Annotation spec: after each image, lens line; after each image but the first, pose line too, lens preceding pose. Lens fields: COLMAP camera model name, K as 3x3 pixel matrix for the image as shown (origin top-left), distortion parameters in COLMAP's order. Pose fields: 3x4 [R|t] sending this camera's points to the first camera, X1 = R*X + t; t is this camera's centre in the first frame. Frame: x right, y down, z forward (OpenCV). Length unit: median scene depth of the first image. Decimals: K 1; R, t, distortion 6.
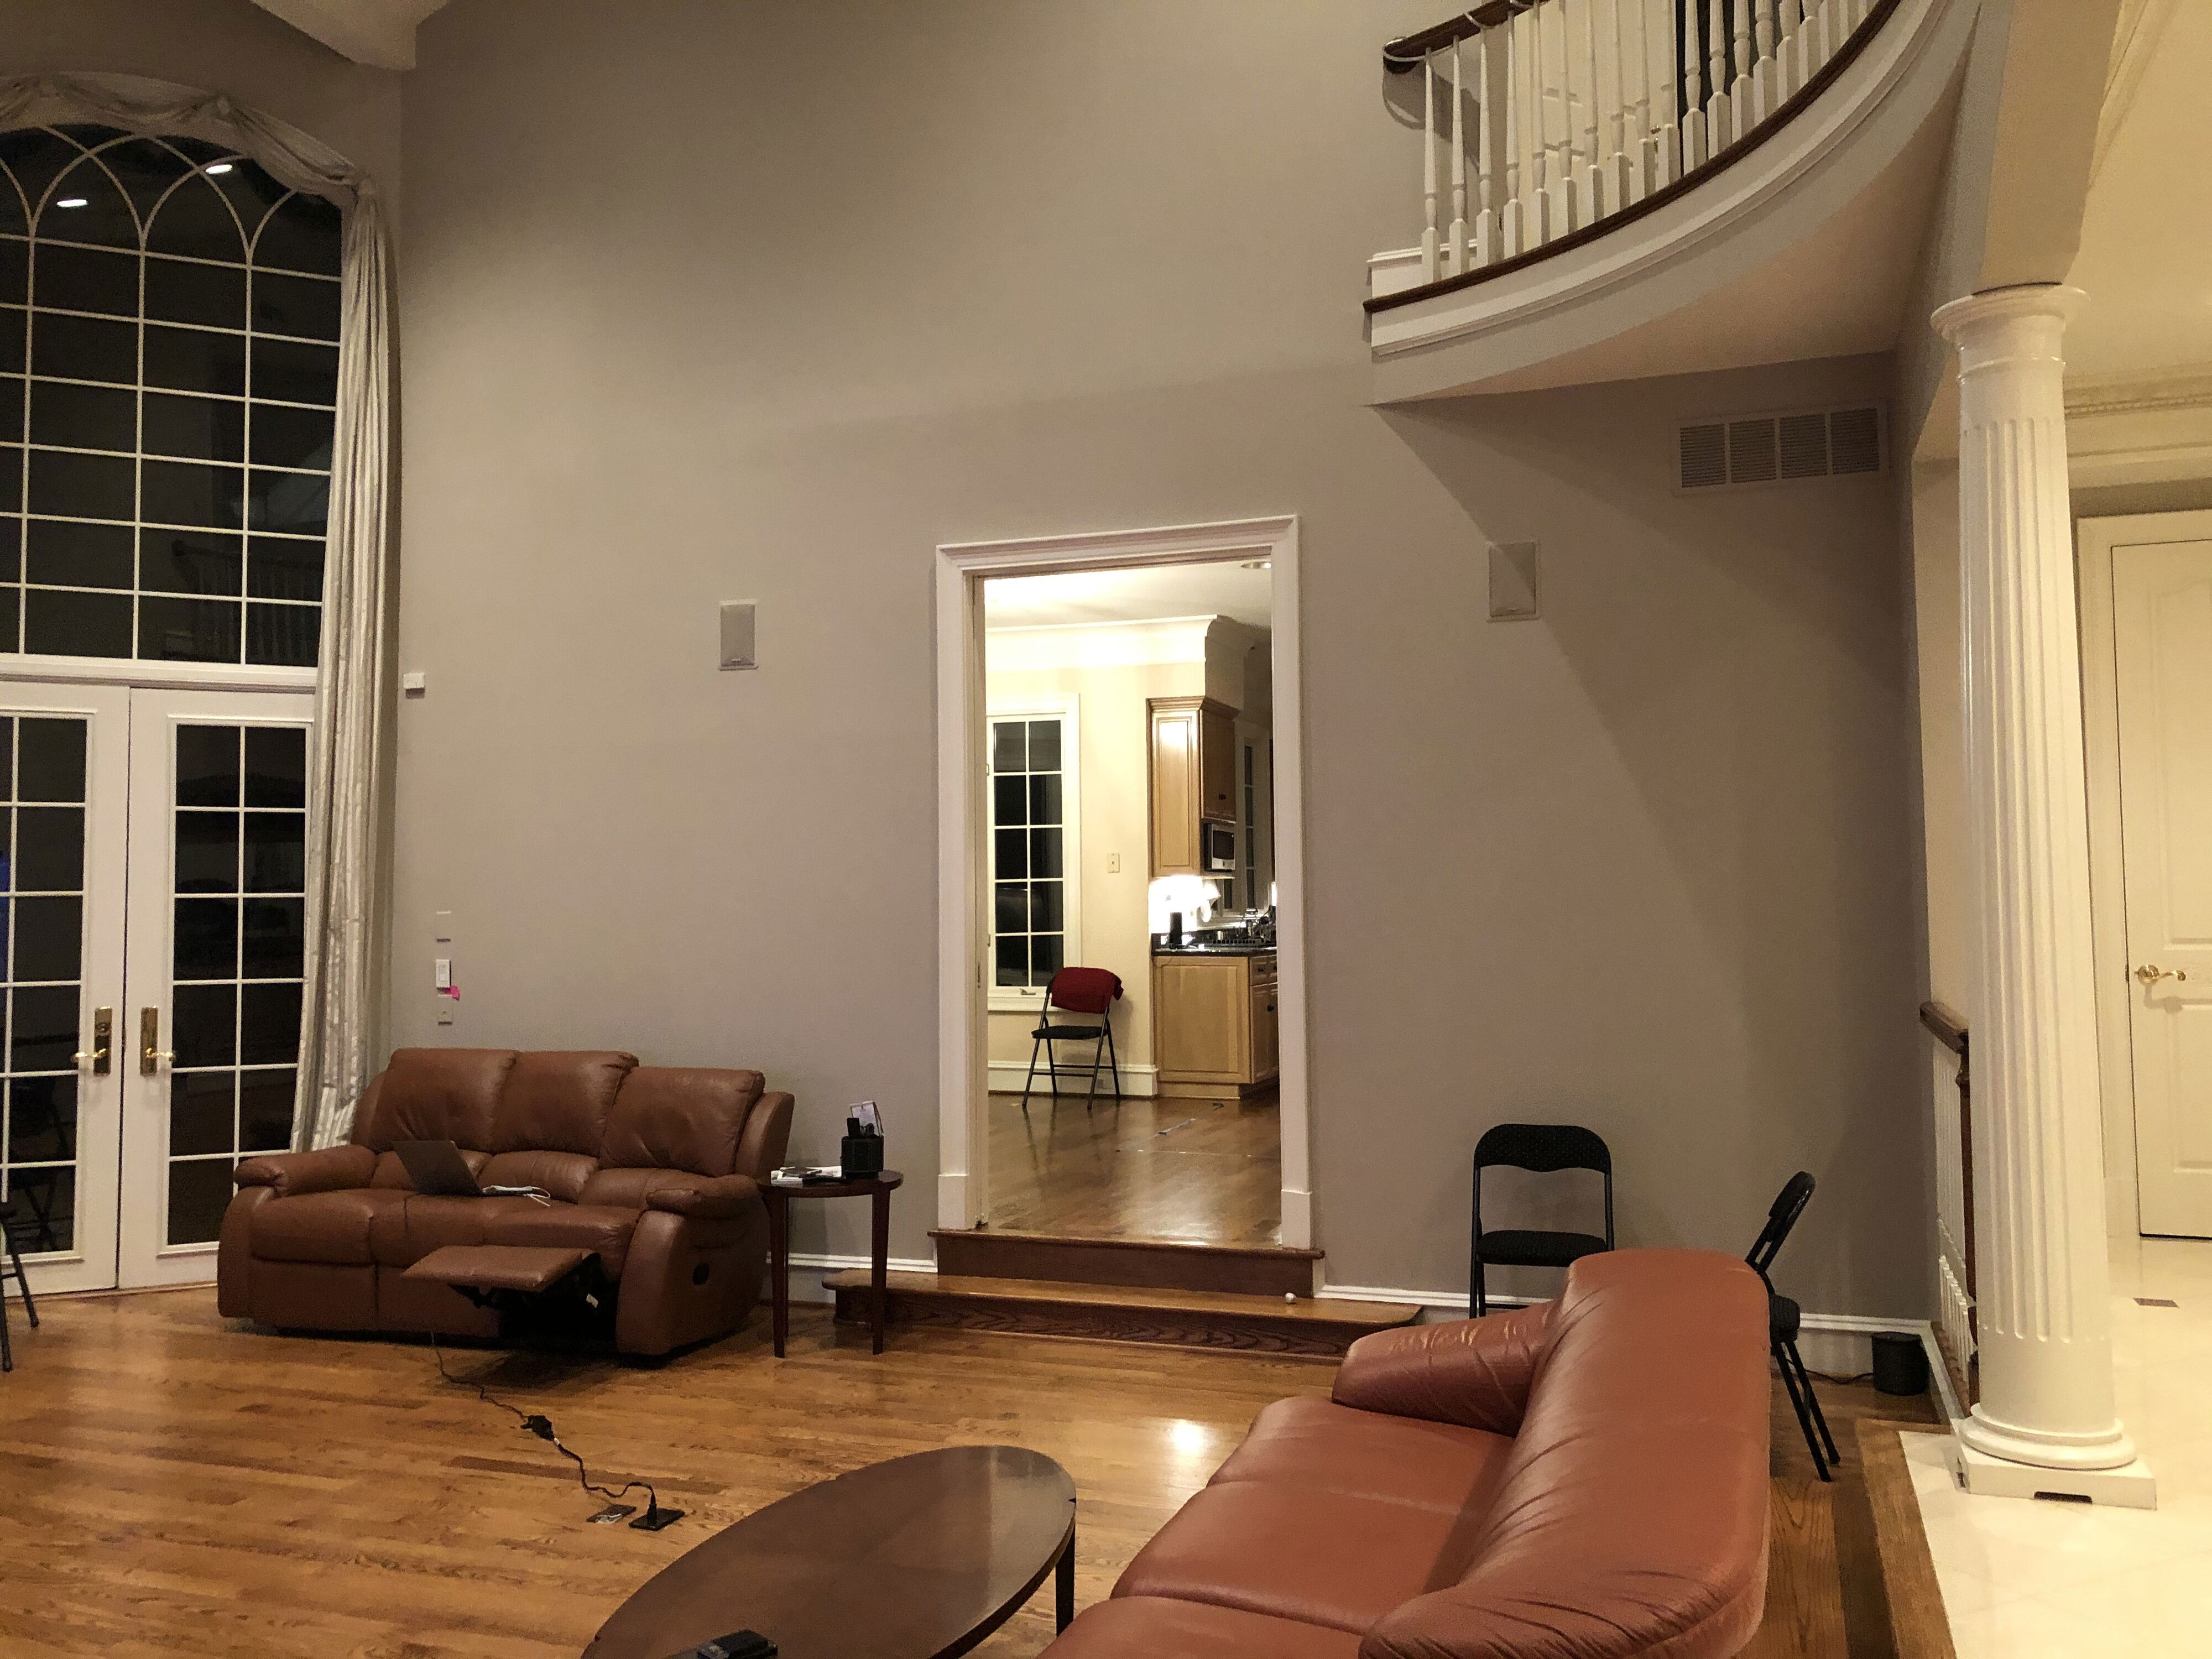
lens RADIAL K [[1819.5, 0, 1109.3], [0, 1819.5, 800.0], [0, 0, 1]] dist [0.059480, -0.039746]
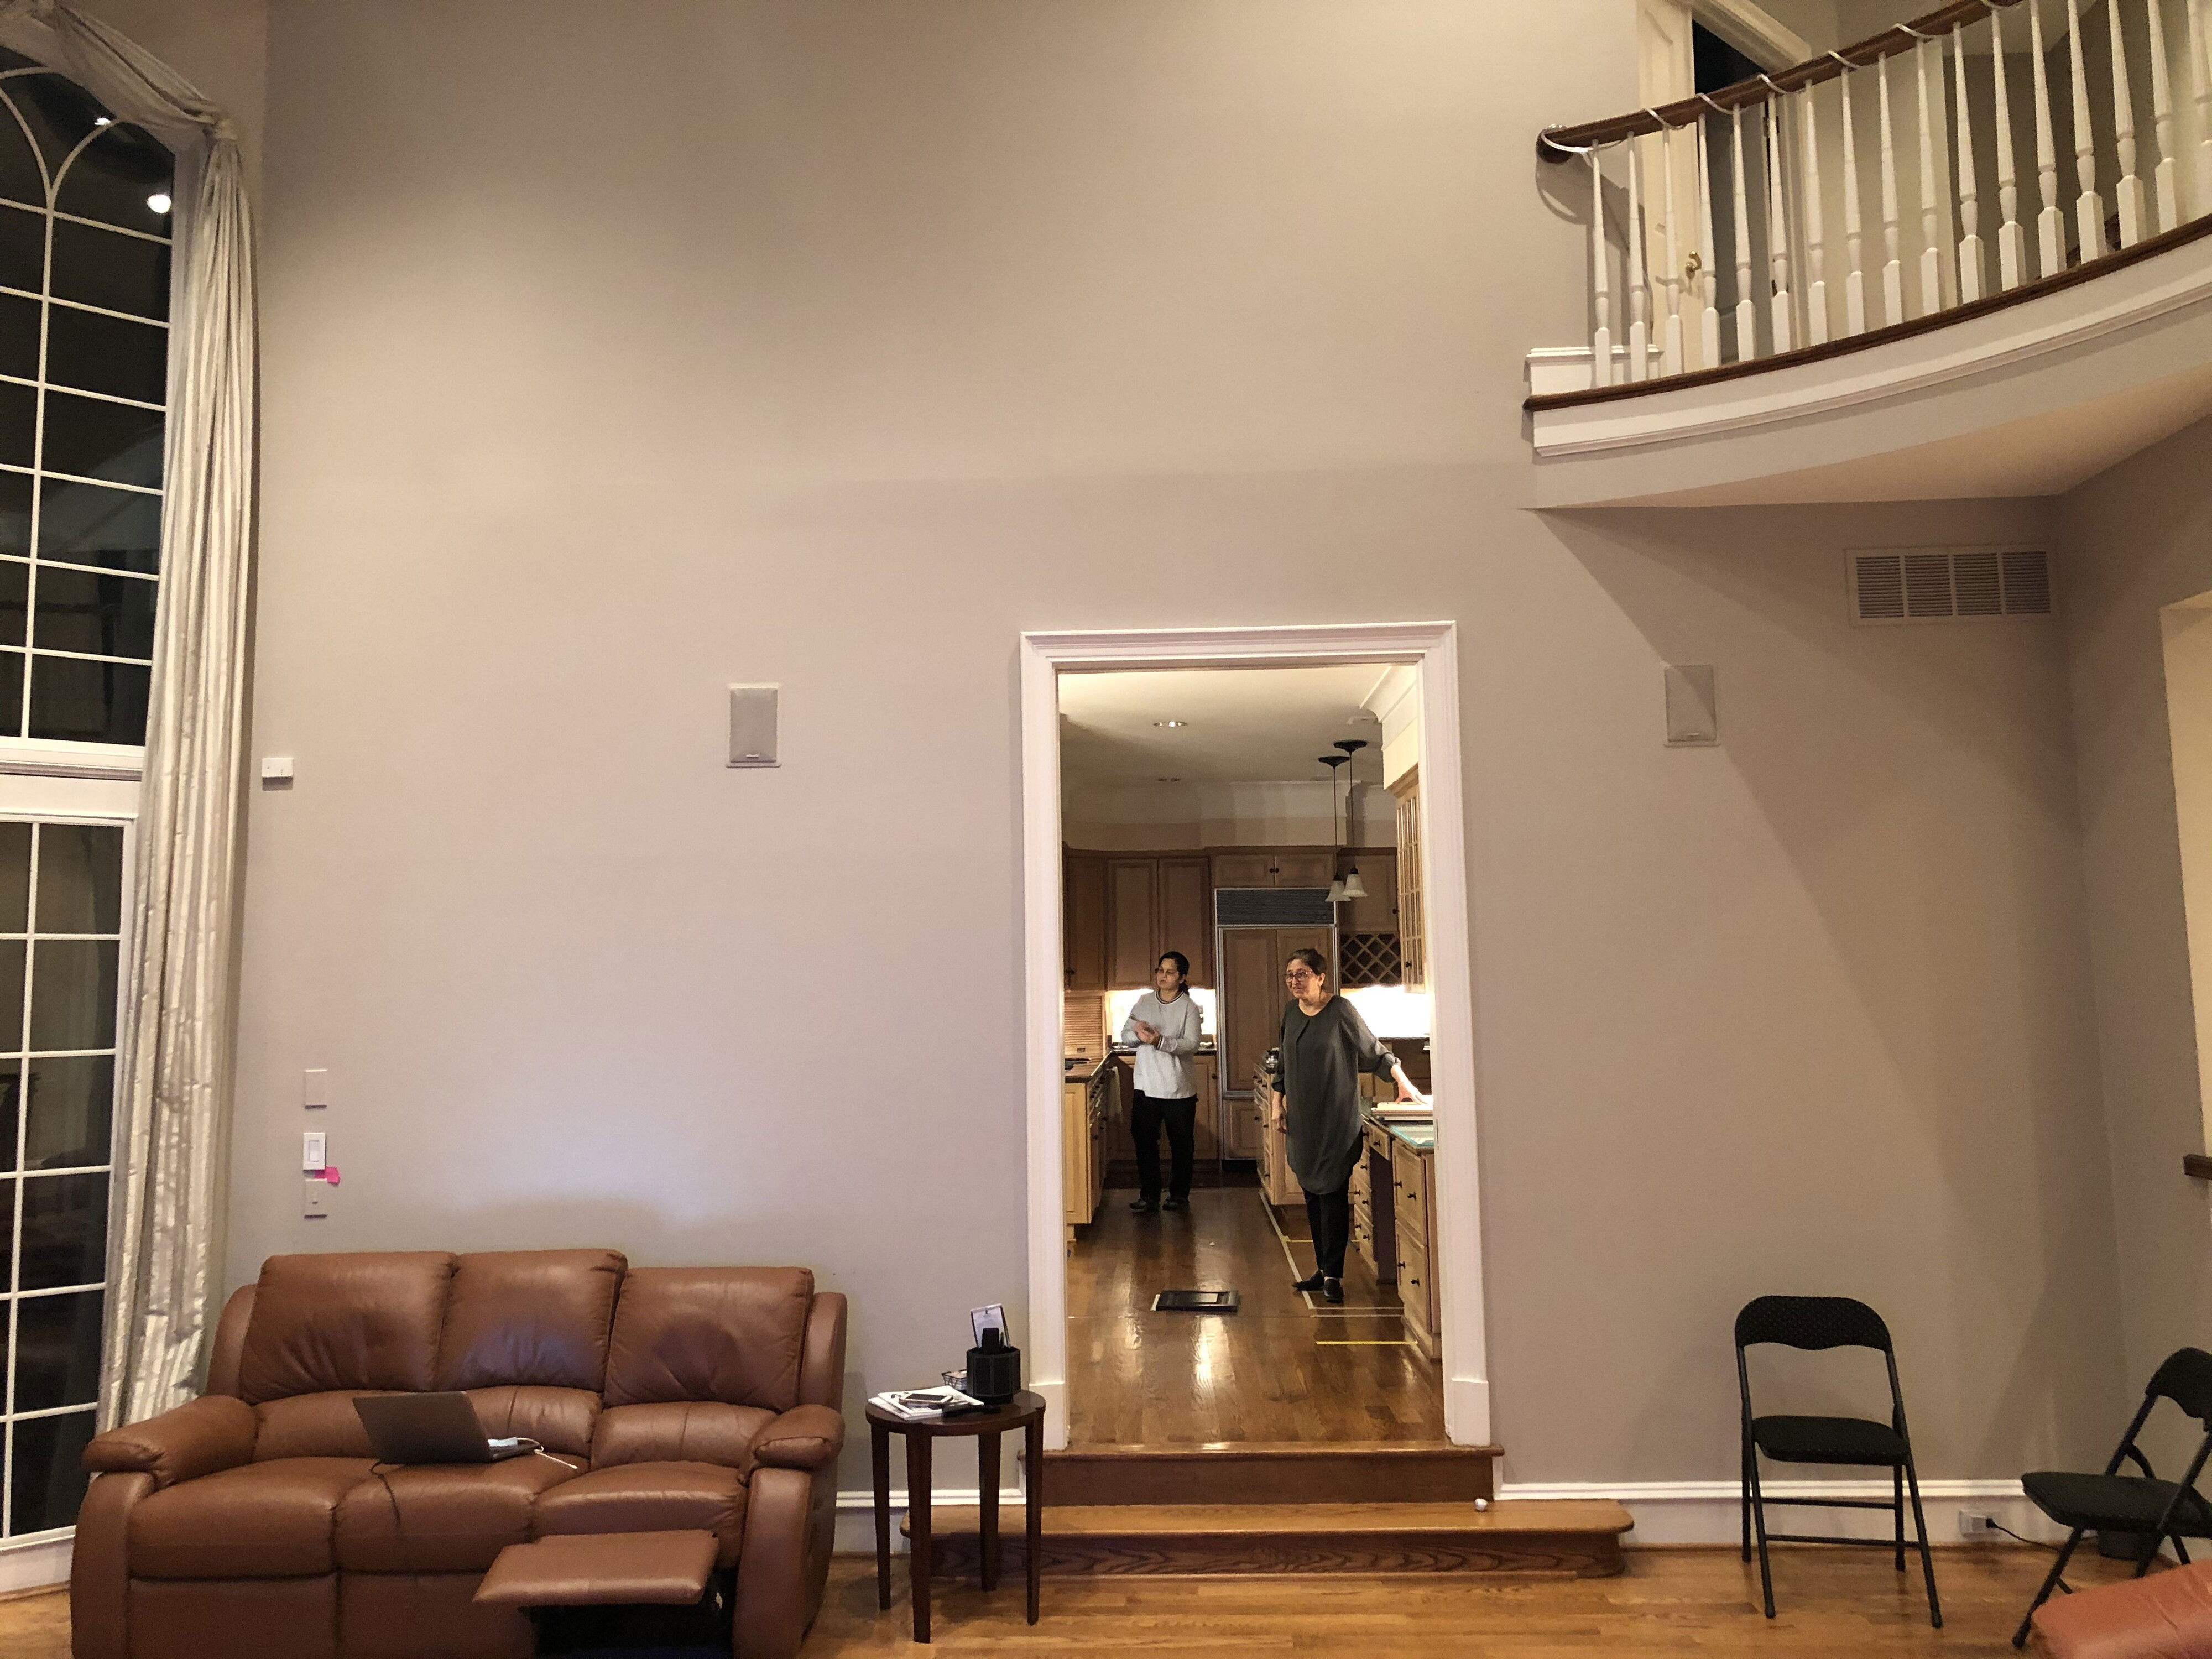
lens RADIAL K [[1783.8, 0, 1098.7], [0, 1783.8, 798.8], [0, 0, 1]] dist [0.077303, -0.100186]
pose [[0.948036, 0.026937, 0.317021, -0.346611], [-0.010535, 0.998521, -0.053339, -0.017925], [-0.317989, 0.047228, 0.946917, 0.210991]]
